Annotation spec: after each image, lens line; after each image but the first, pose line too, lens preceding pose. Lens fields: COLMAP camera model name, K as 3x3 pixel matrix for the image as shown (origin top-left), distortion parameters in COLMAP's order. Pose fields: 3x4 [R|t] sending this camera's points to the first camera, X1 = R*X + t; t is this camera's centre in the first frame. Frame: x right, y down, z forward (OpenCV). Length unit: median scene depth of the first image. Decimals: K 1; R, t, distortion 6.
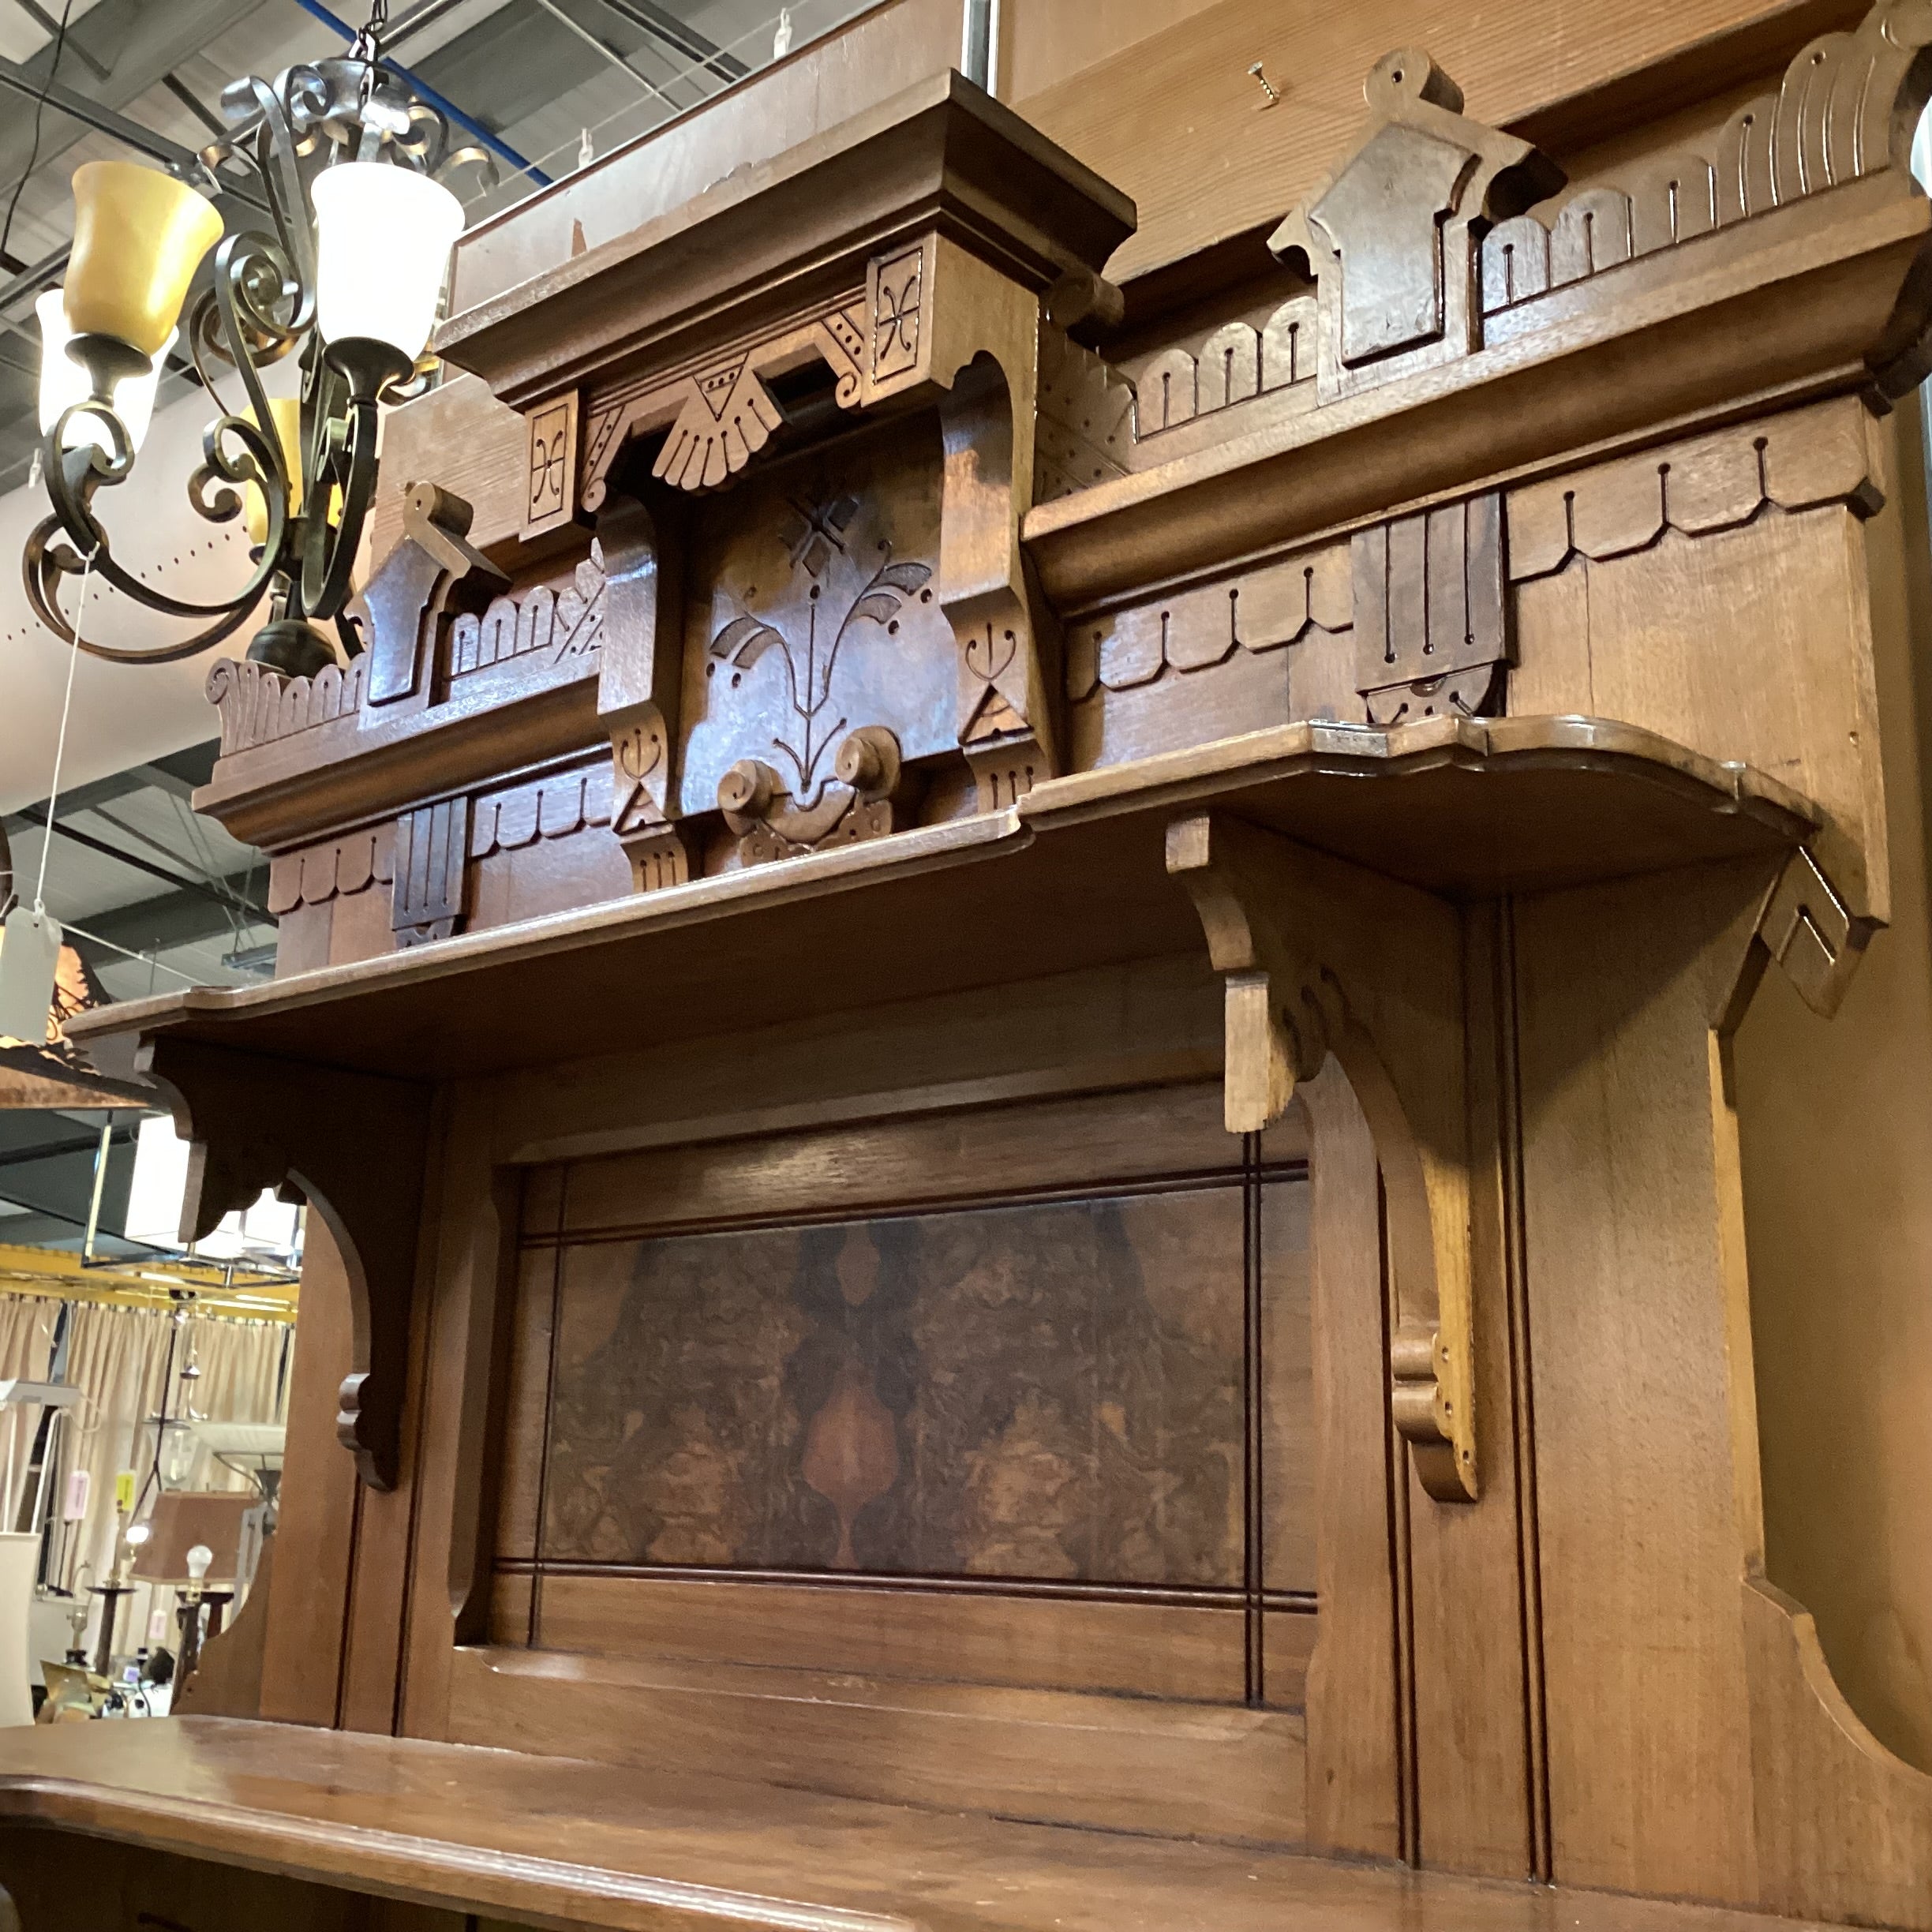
lens RADIAL K [[2308.3, 0, 960.6], [0, 2308.3, 947.2], [0, 0, 1]] dist [0.134970, -0.270745]
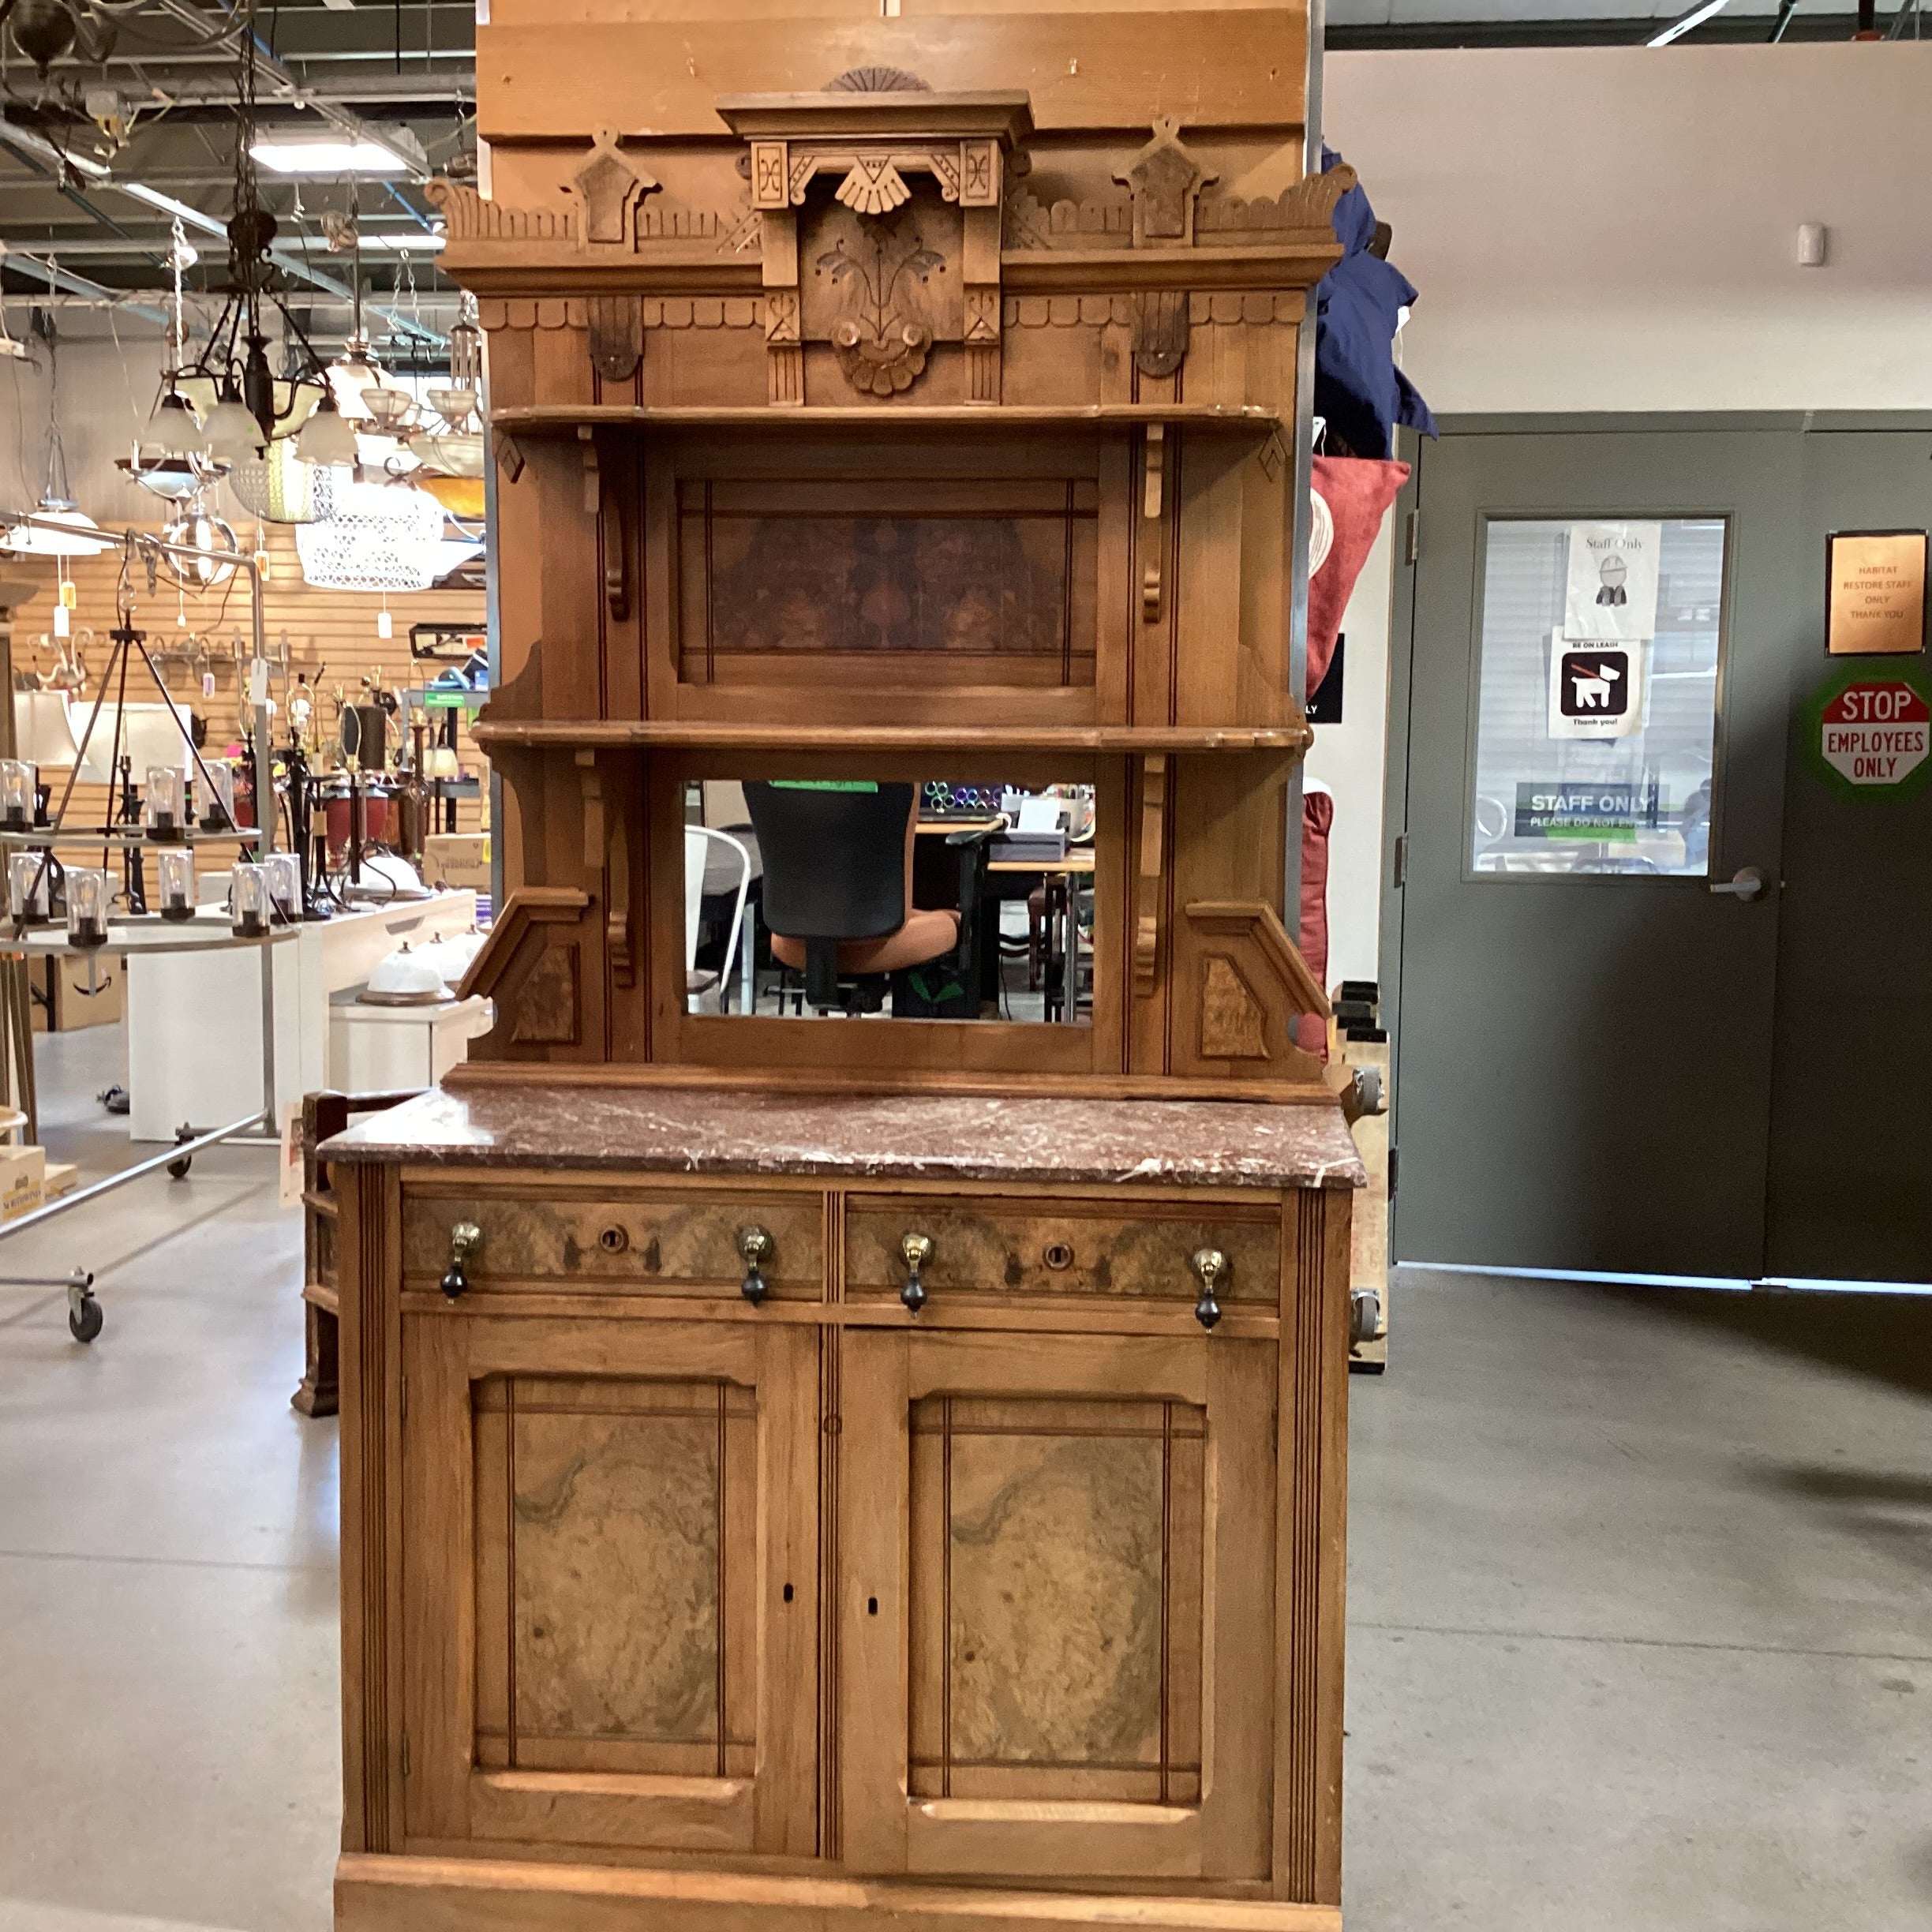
lens RADIAL K [[2331.5, 0, 960.2], [0, 2331.5, 946.2], [0, 0, 1]] dist [0.137884, -0.291086]
pose [[0.815278, -0.087739, 0.572384, -1.570526], [-0.127173, 0.937194, 0.324799, -0.303893], [-0.564932, -0.337593, 0.752916, -1.216394]]
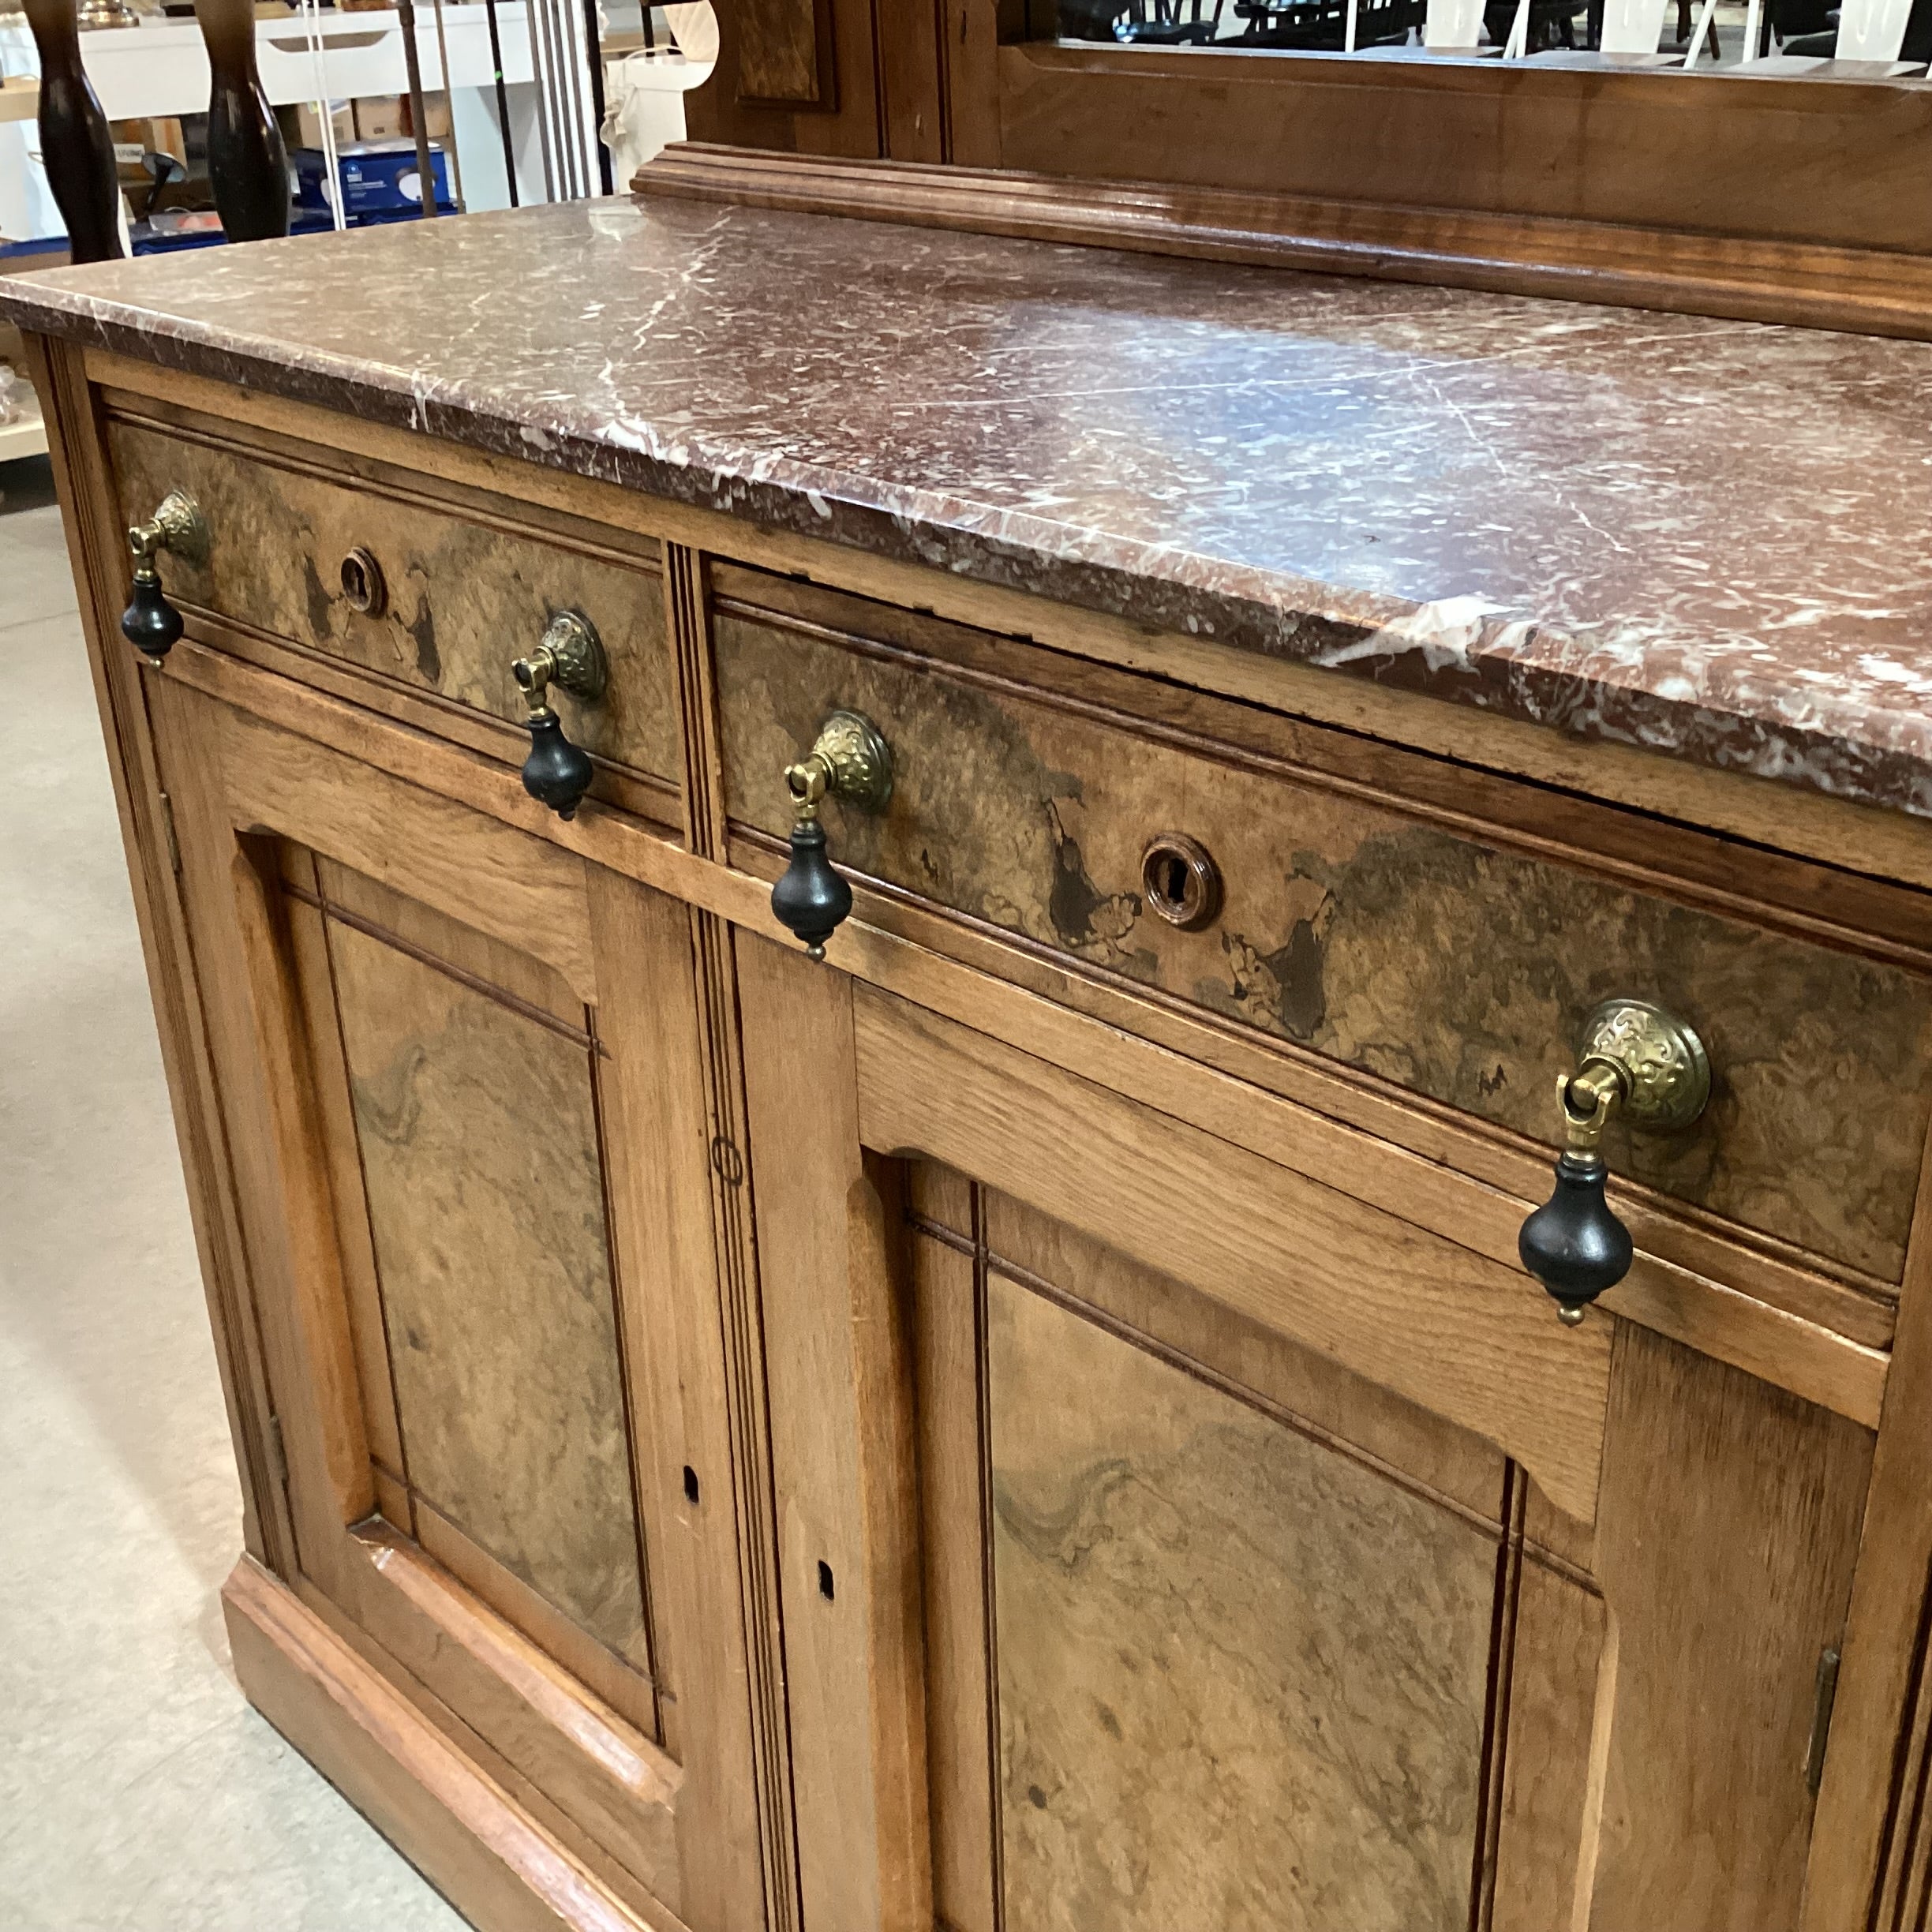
lens RADIAL K [[2331.5, 0, 960.2], [0, 2331.5, 946.2], [0, 0, 1]] dist [0.137884, -0.291086]
pose [[0.992793, -0.024015, -0.117409, -0.147551], [0.093396, 0.768944, 0.632457, 0.324499], [0.075093, -0.638865, 0.765645, -0.134065]]
